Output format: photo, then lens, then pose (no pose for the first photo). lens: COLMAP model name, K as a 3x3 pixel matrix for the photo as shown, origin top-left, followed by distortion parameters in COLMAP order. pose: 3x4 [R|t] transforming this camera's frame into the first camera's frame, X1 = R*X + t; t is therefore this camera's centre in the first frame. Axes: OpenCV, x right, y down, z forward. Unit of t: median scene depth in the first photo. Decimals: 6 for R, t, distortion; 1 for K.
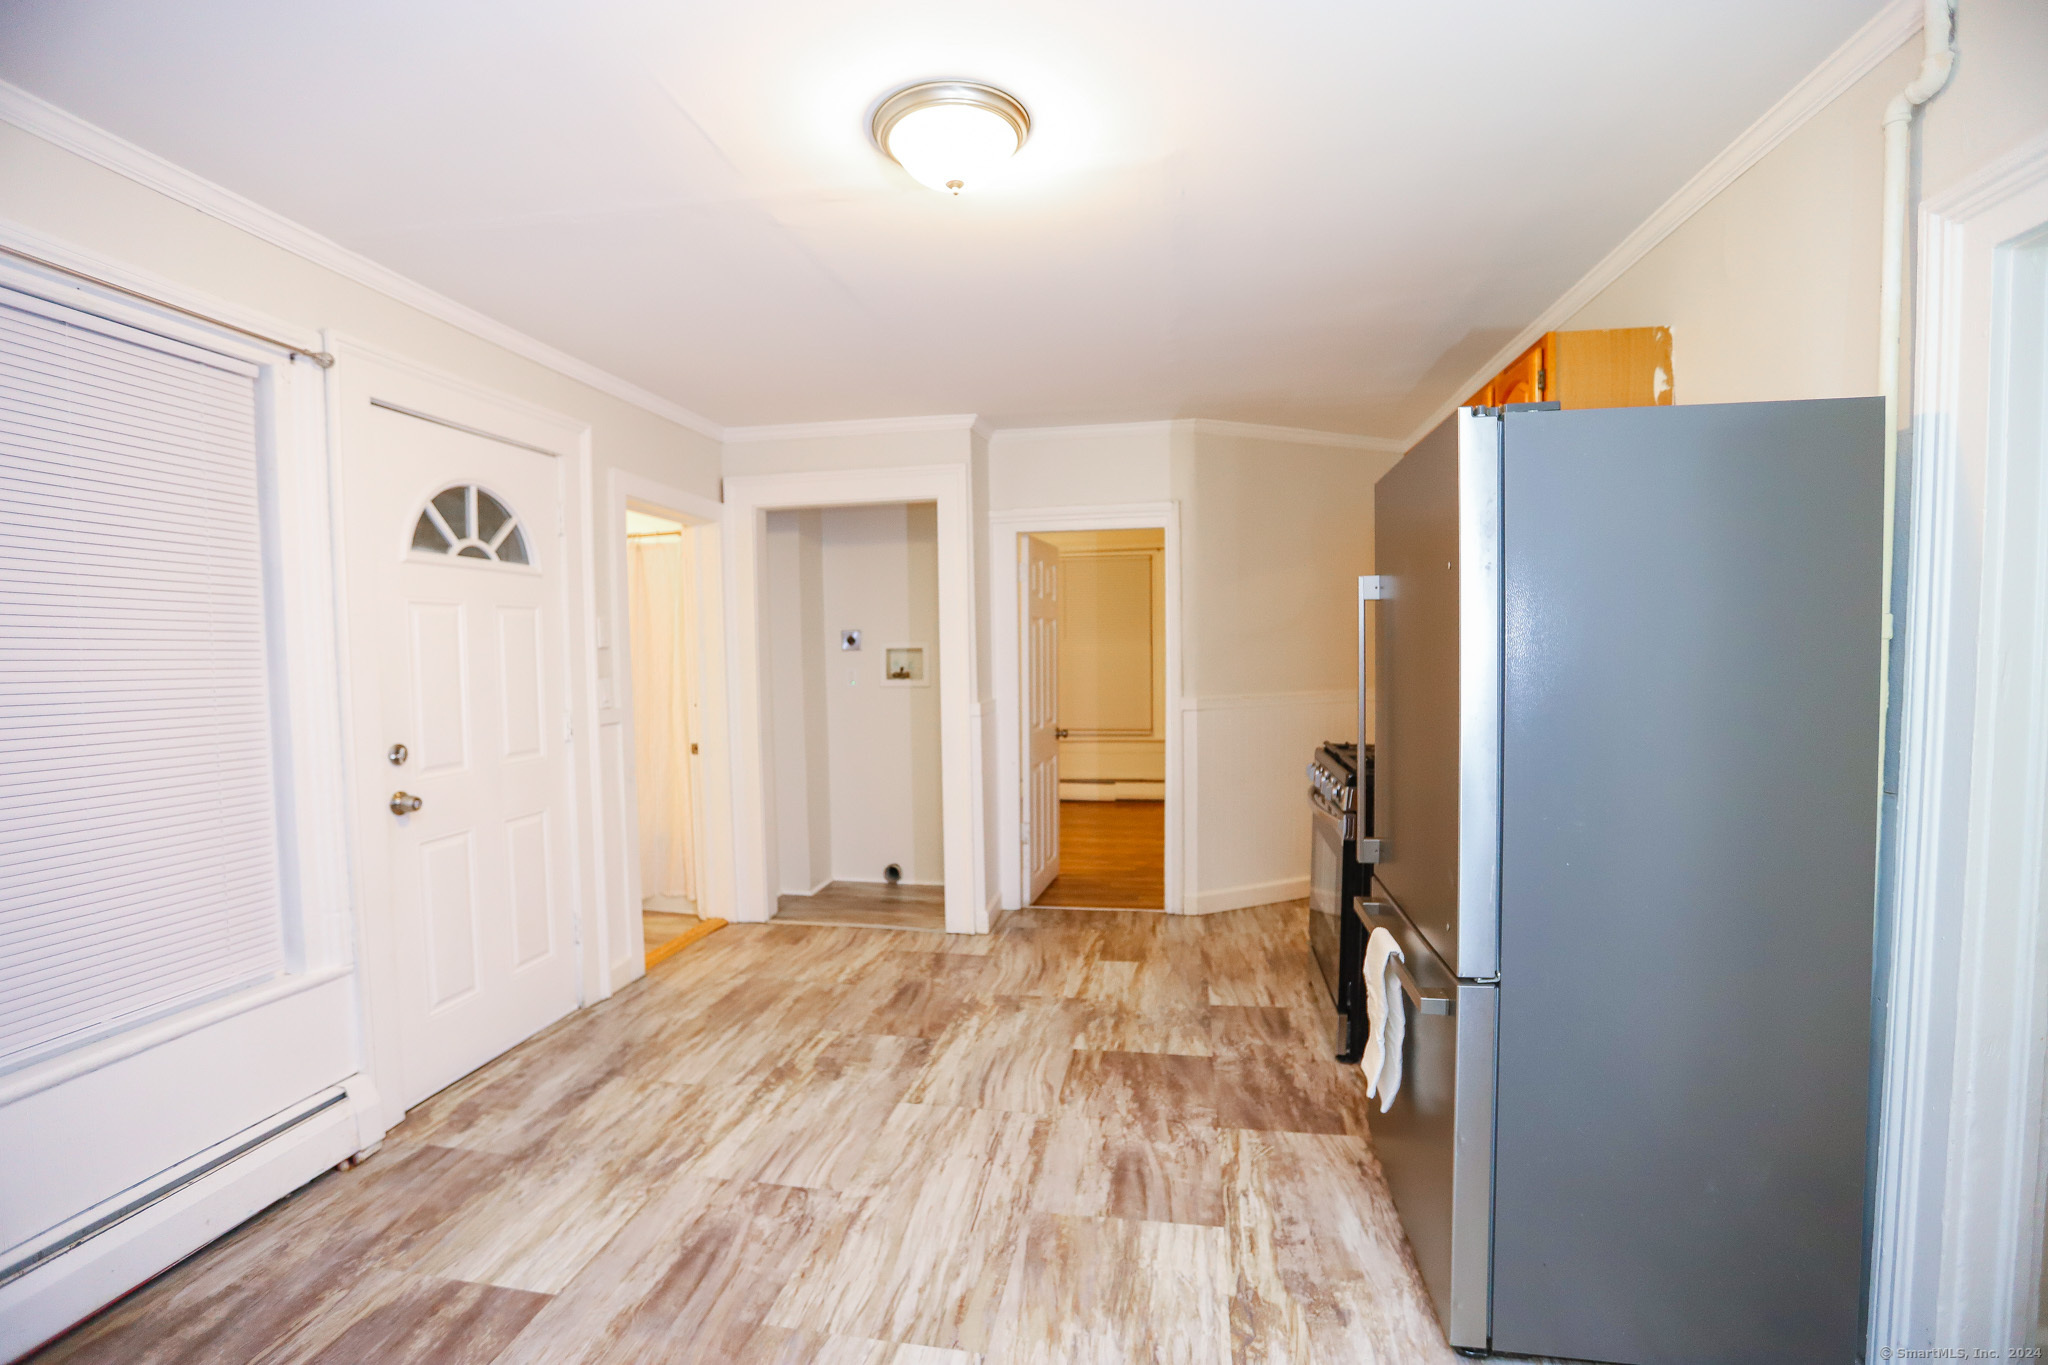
lens RADIAL K [[932.8, 0, 1021.3], [0, 932.8, 689.4], [0, 0, 1]] dist [-0.065608, 0.026217]
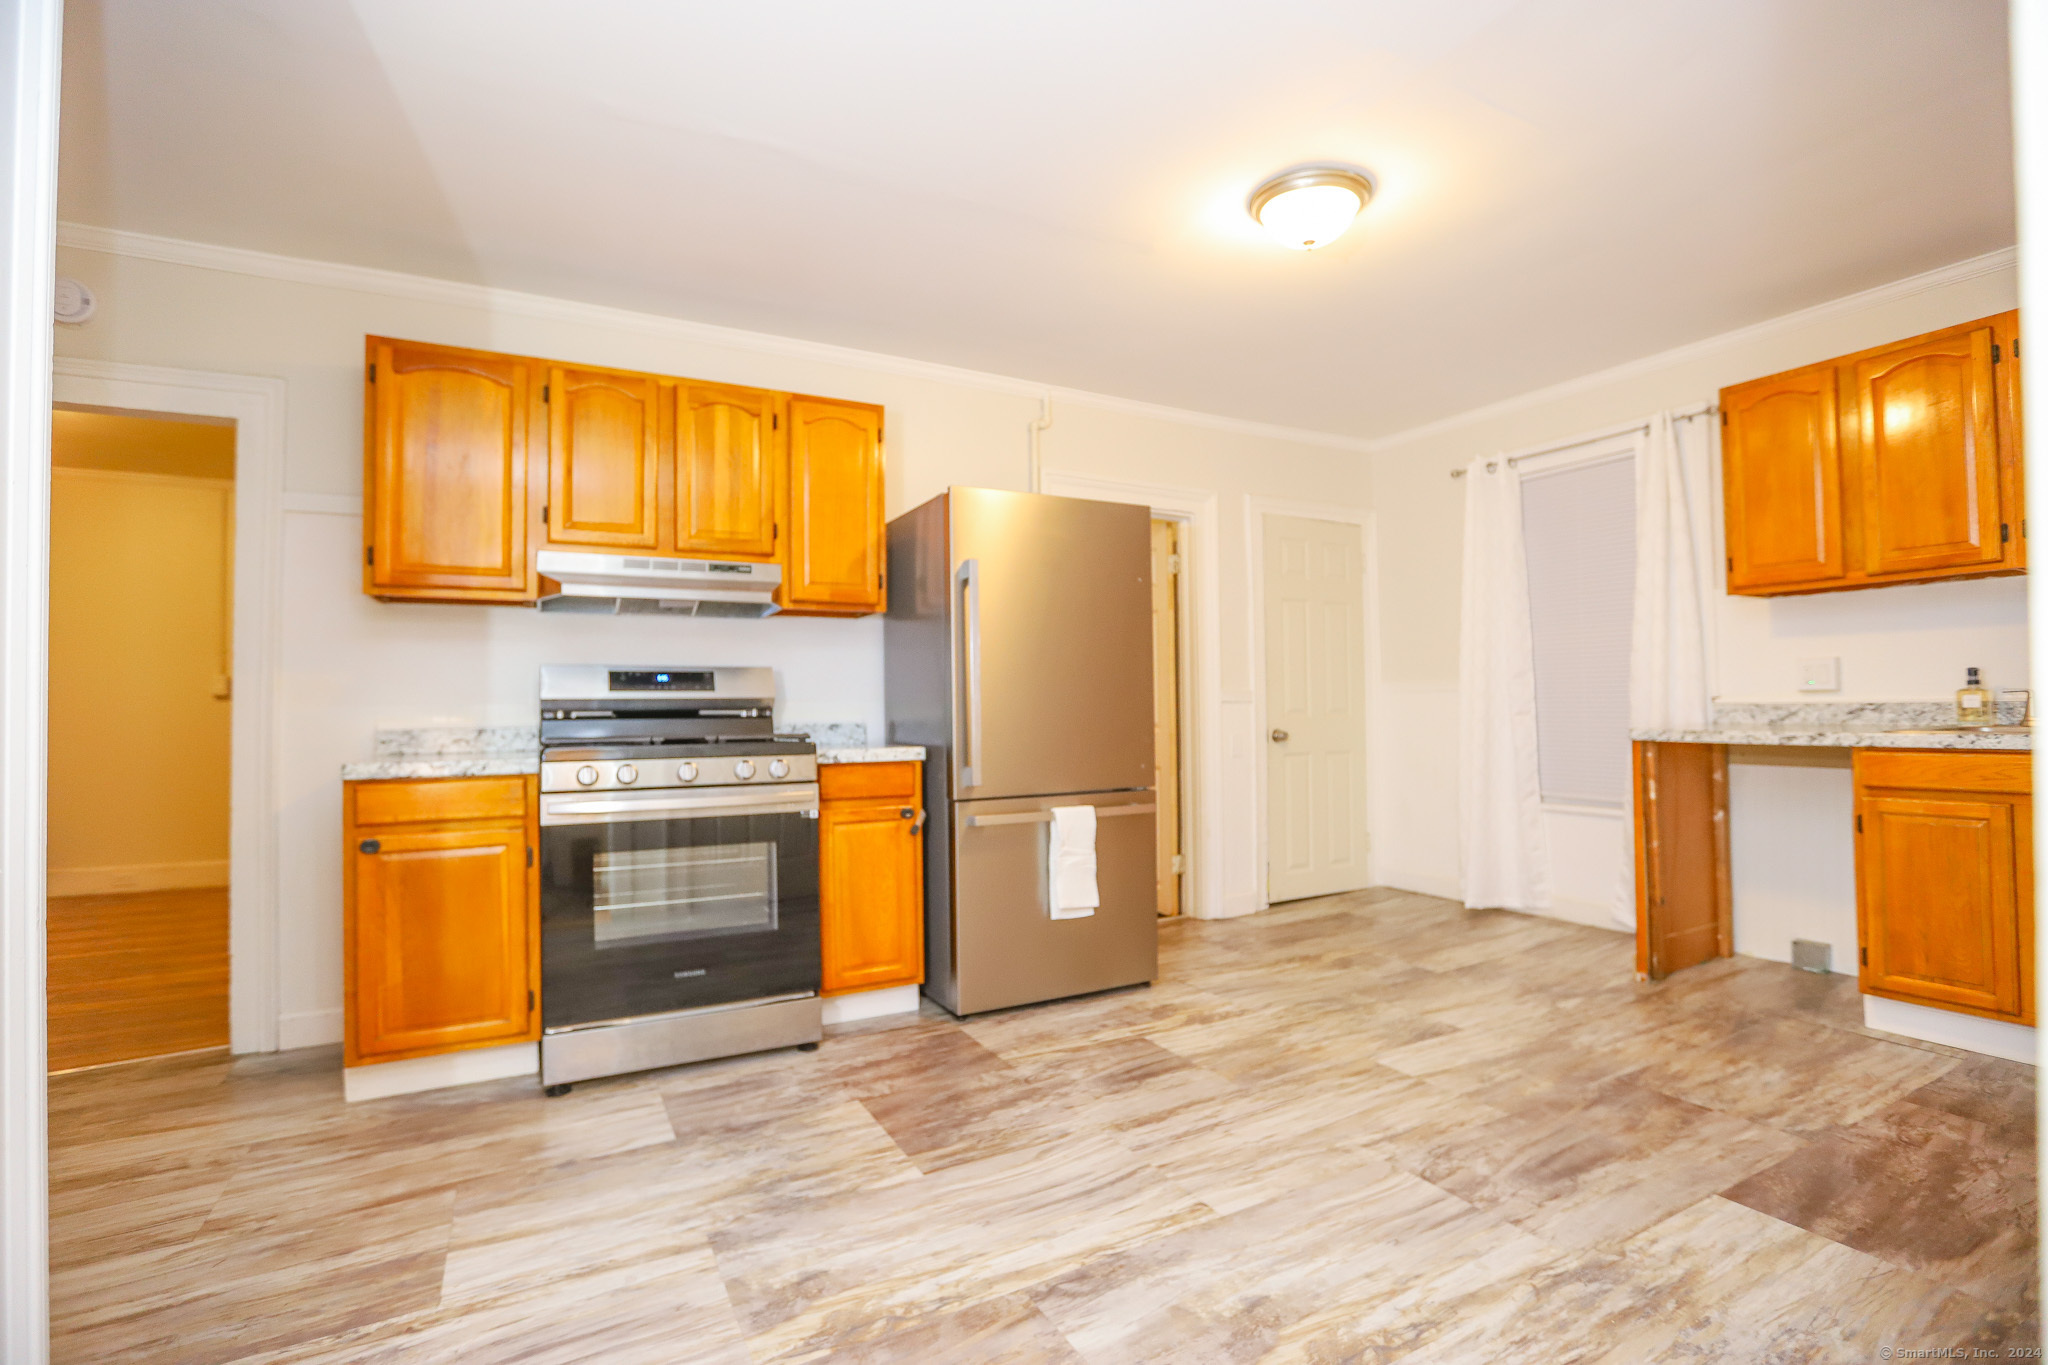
lens RADIAL K [[932.8, 0, 1021.3], [0, 932.8, 689.4], [0, 0, 1]] dist [-0.065608, 0.026217]
pose [[-0.614921, 0.033440, 0.787879, -0.617868], [0.057554, 0.998339, 0.002547, 0.052967], [-0.786486, 0.046912, -0.615824, 1.599708]]
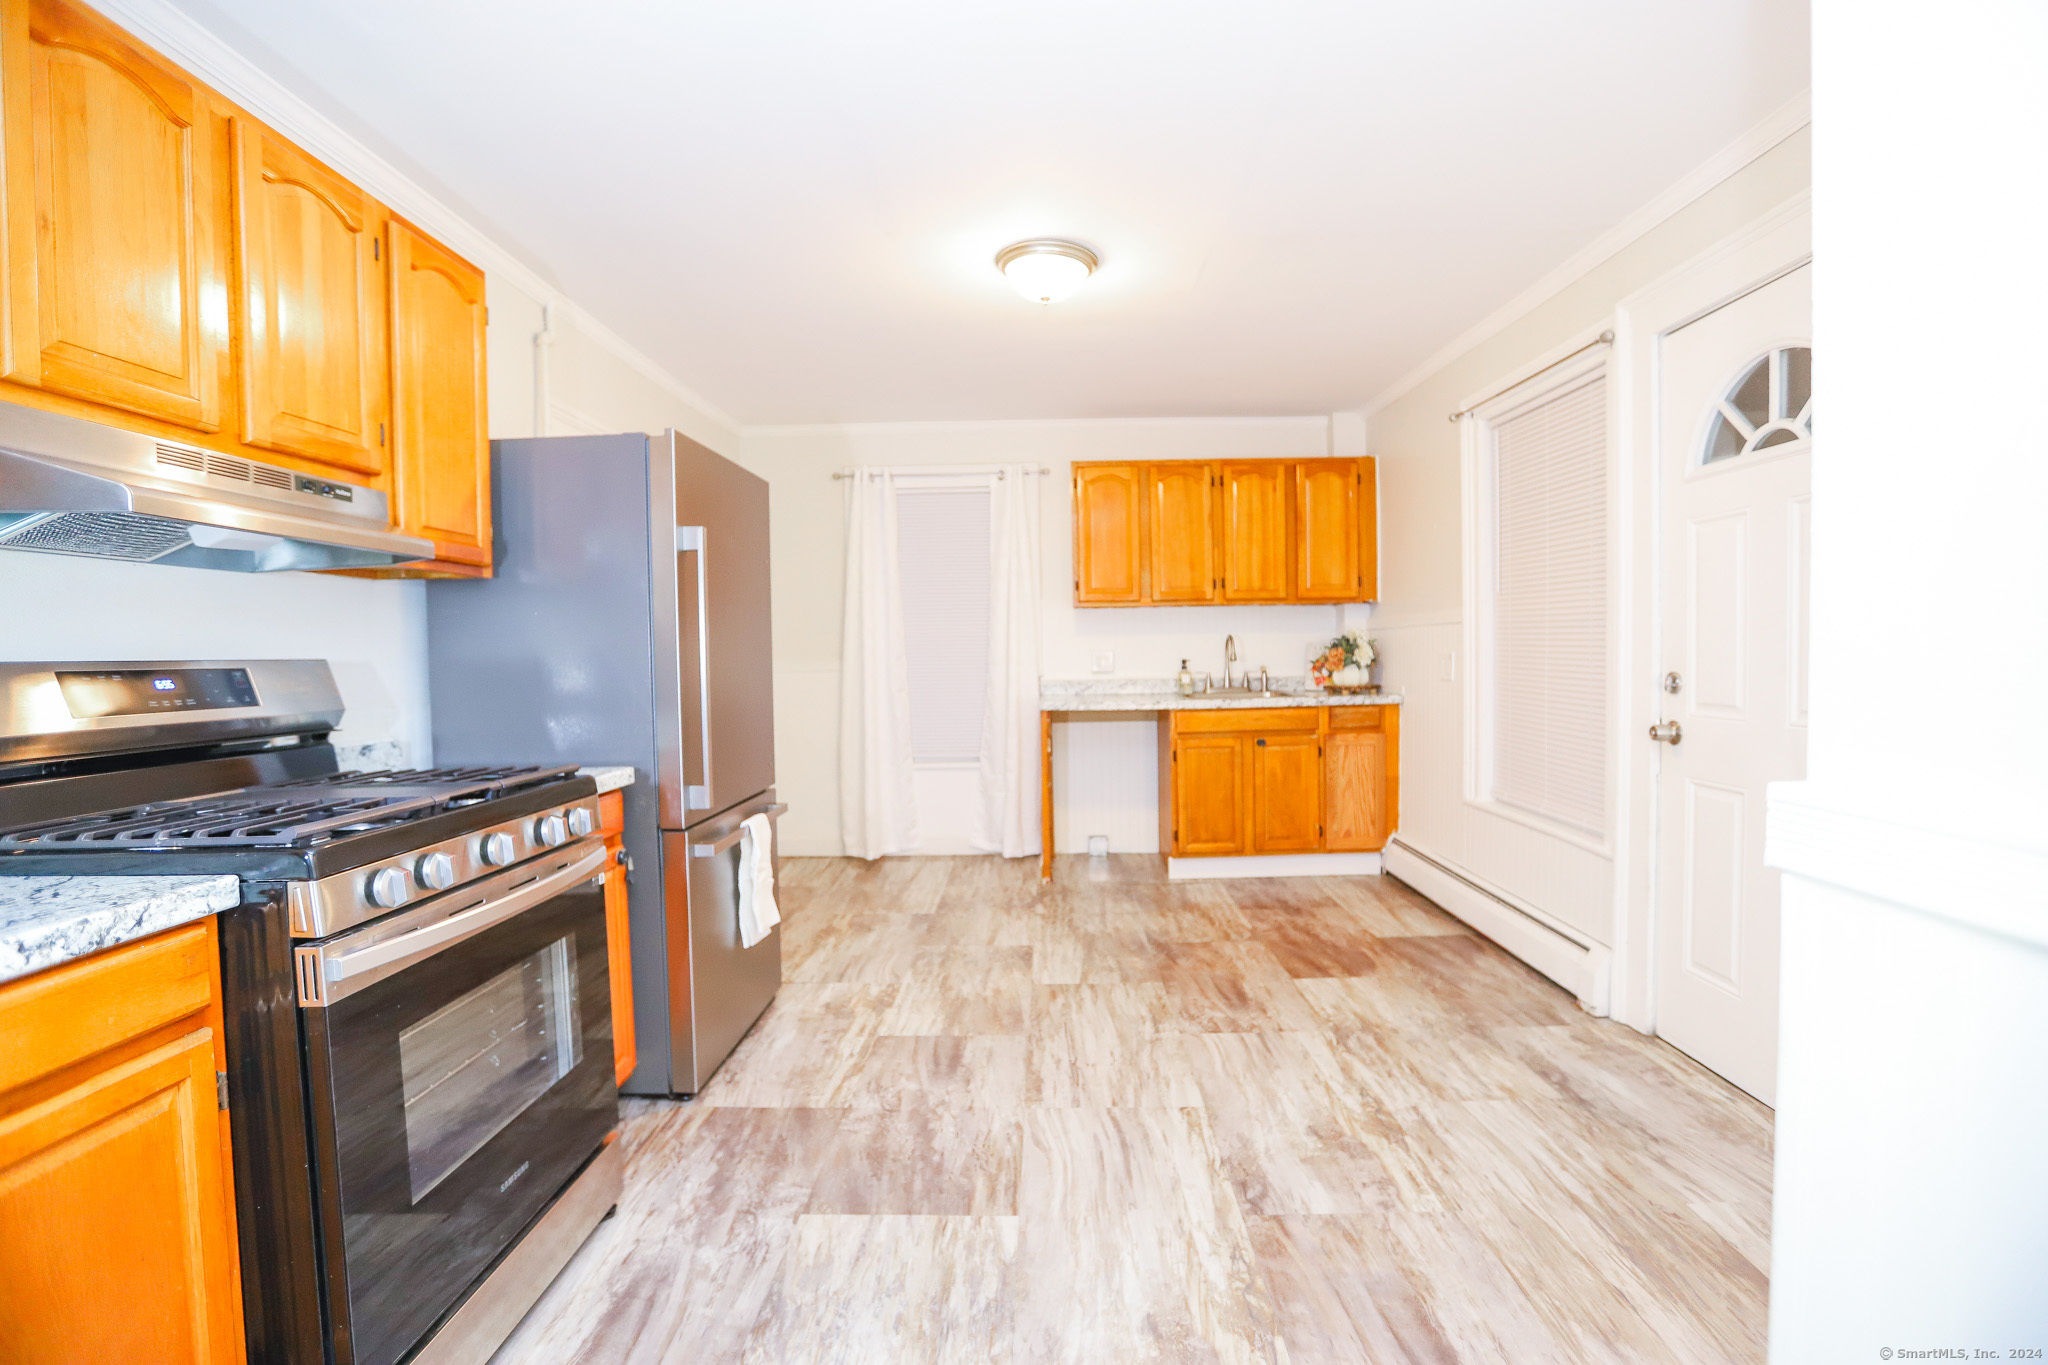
lens RADIAL K [[932.8, 0, 1021.3], [0, 932.8, 689.4], [0, 0, 1]] dist [-0.065608, 0.026217]
pose [[-0.989299, 0.033895, -0.141912, 0.155936], [0.021240, 0.995737, 0.089762, -0.025028], [0.144349, 0.085787, -0.985801, 1.895808]]
